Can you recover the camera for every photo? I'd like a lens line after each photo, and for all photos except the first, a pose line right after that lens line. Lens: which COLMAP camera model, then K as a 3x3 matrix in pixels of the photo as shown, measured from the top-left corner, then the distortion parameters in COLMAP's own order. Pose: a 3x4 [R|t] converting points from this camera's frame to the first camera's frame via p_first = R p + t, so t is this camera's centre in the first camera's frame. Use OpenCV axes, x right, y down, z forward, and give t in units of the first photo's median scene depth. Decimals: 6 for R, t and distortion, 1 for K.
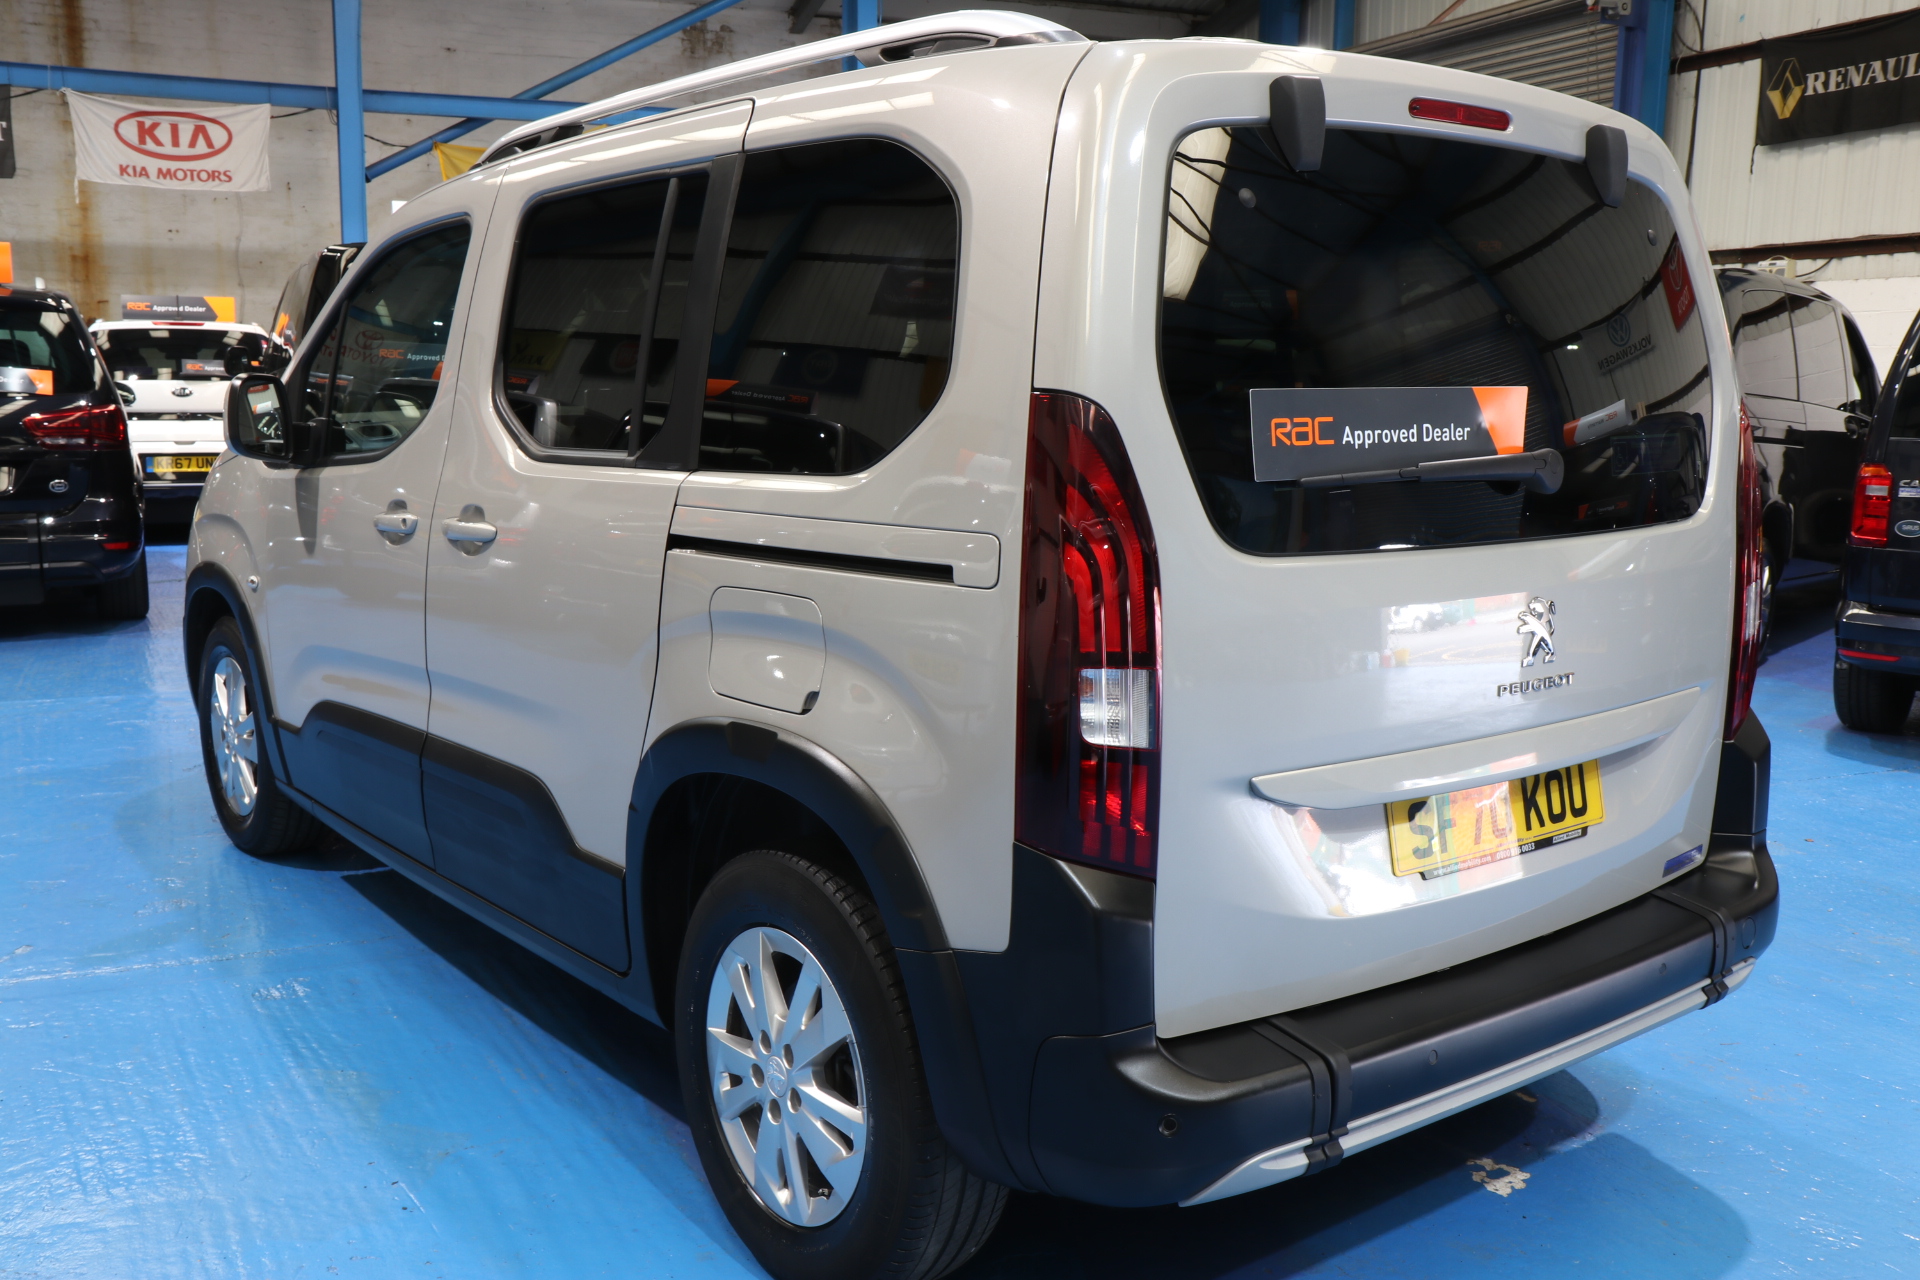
lens RADIAL K [[1709.4, 0, 990.1], [0, 1709.4, 642.6], [0, 0, 1]] dist [-0.032800, 0.089163]
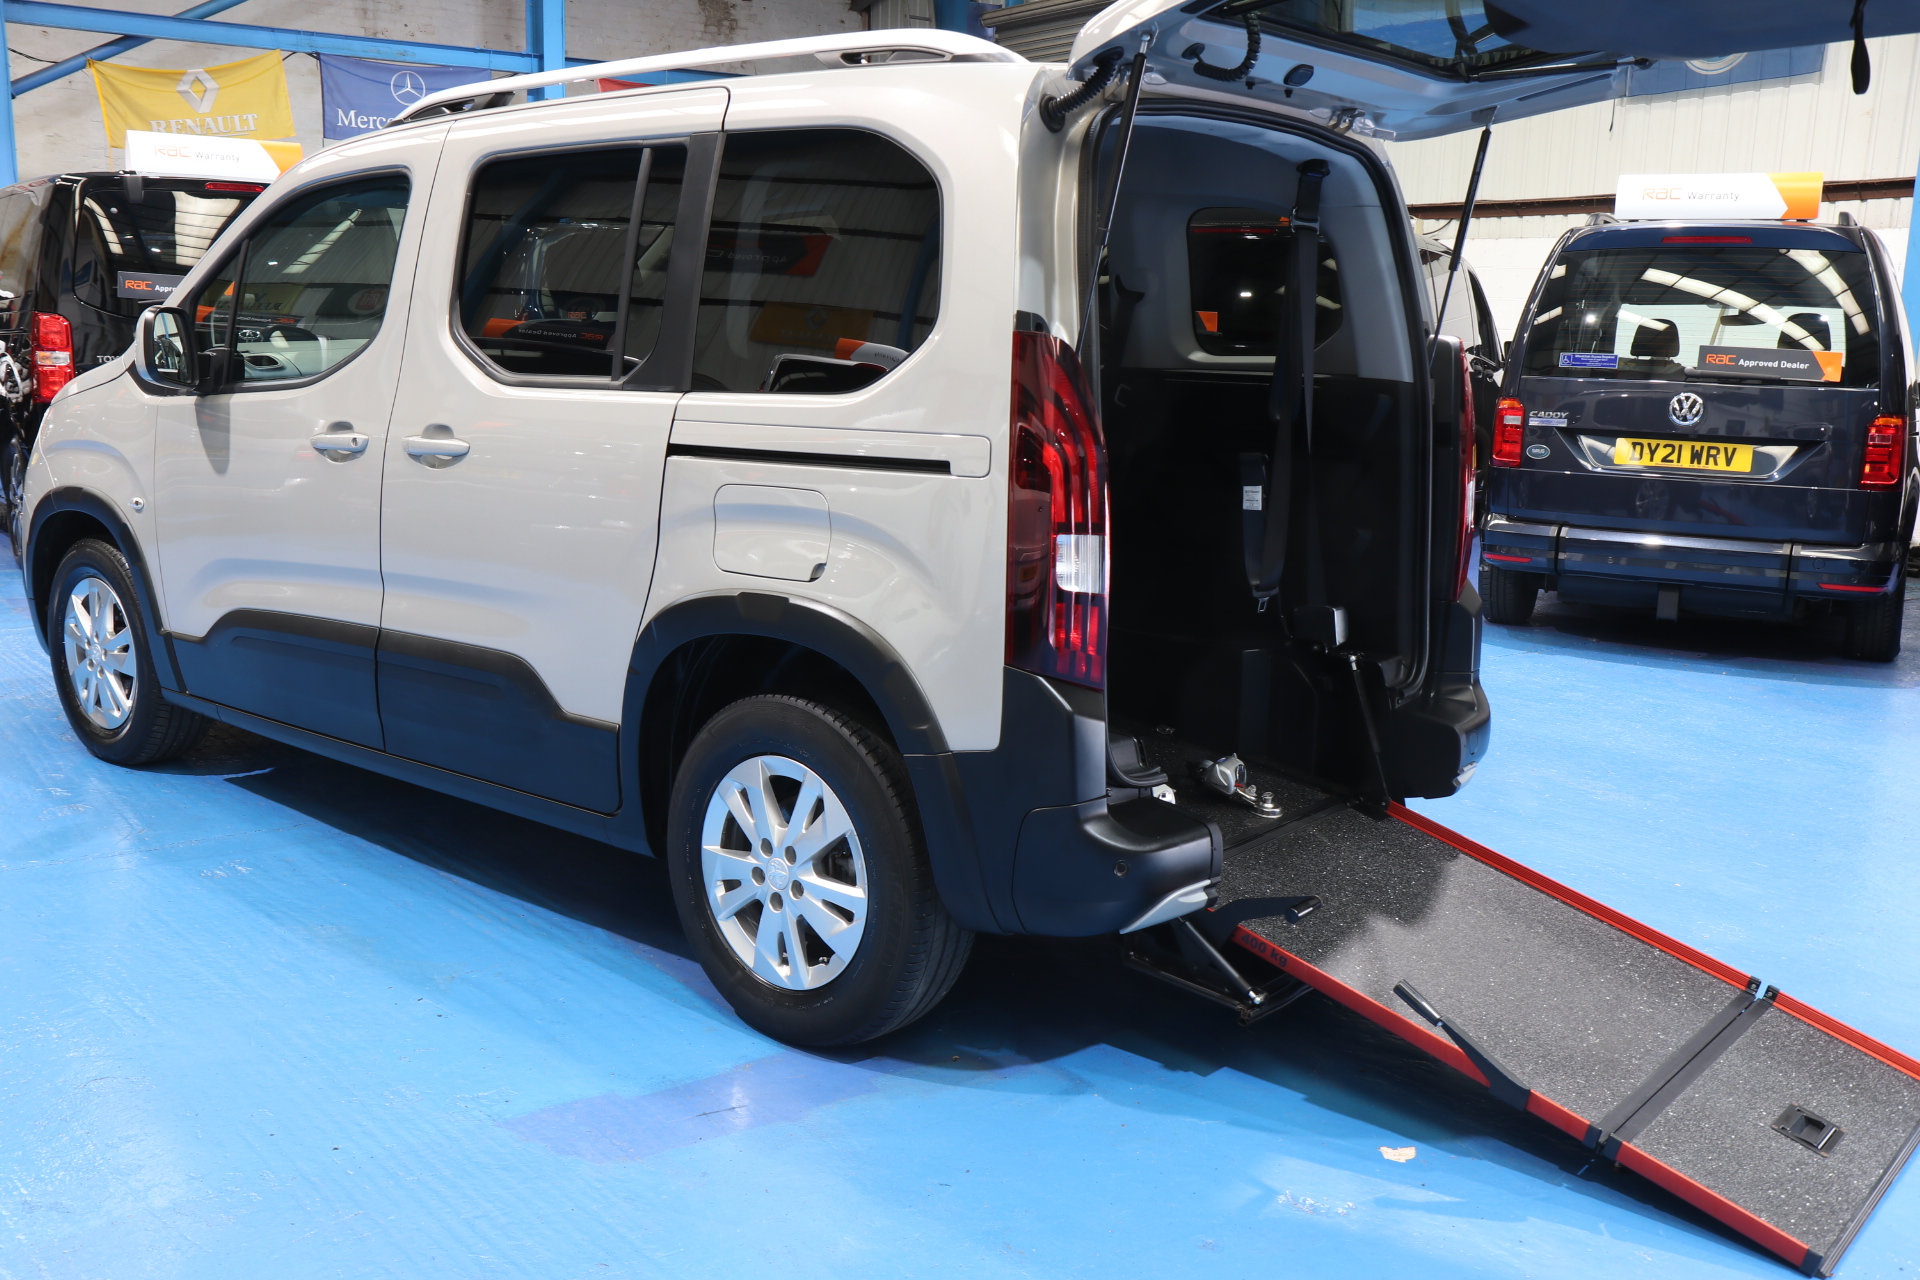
lens RADIAL K [[1709.4, 0, 990.1], [0, 1709.4, 642.6], [0, 0, 1]] dist [-0.032800, 0.089163]
pose [[0.978513, -0.028064, 0.204266, -0.213734], [0.021123, 0.999126, 0.036080, 0.039023], [-0.205100, -0.030990, 0.978250, -0.247254]]
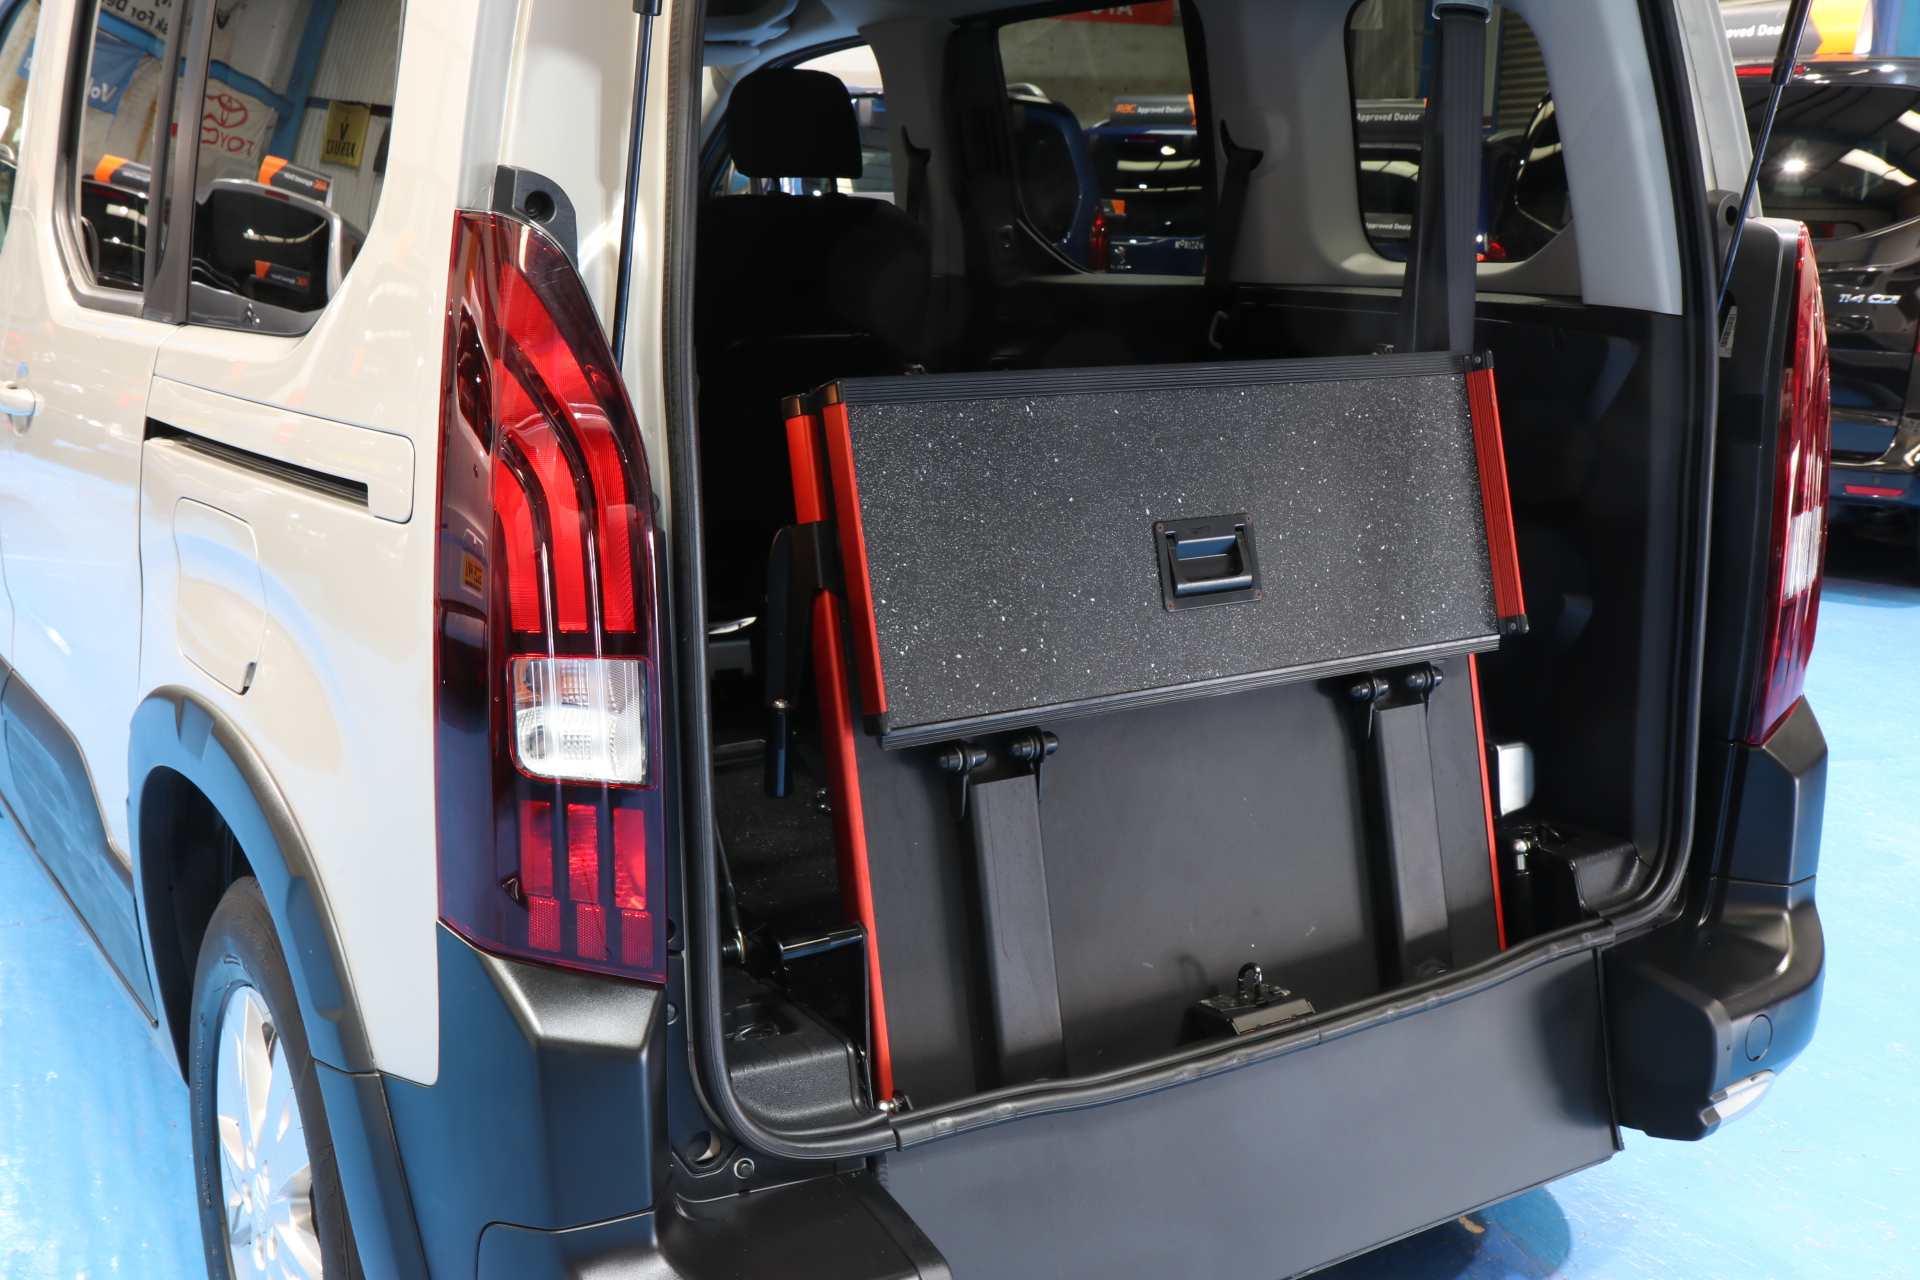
lens RADIAL K [[1937.8, 0, 960.0], [0, 1937.8, 640.0], [0, 0, 1]] dist [0.000834, 0.003886]
pose [[0.995022, 0.027284, -0.095843, 0.216917], [-0.020991, 0.997595, 0.066065, -0.031504], [0.097415, -0.063724, 0.993202, 0.239650]]
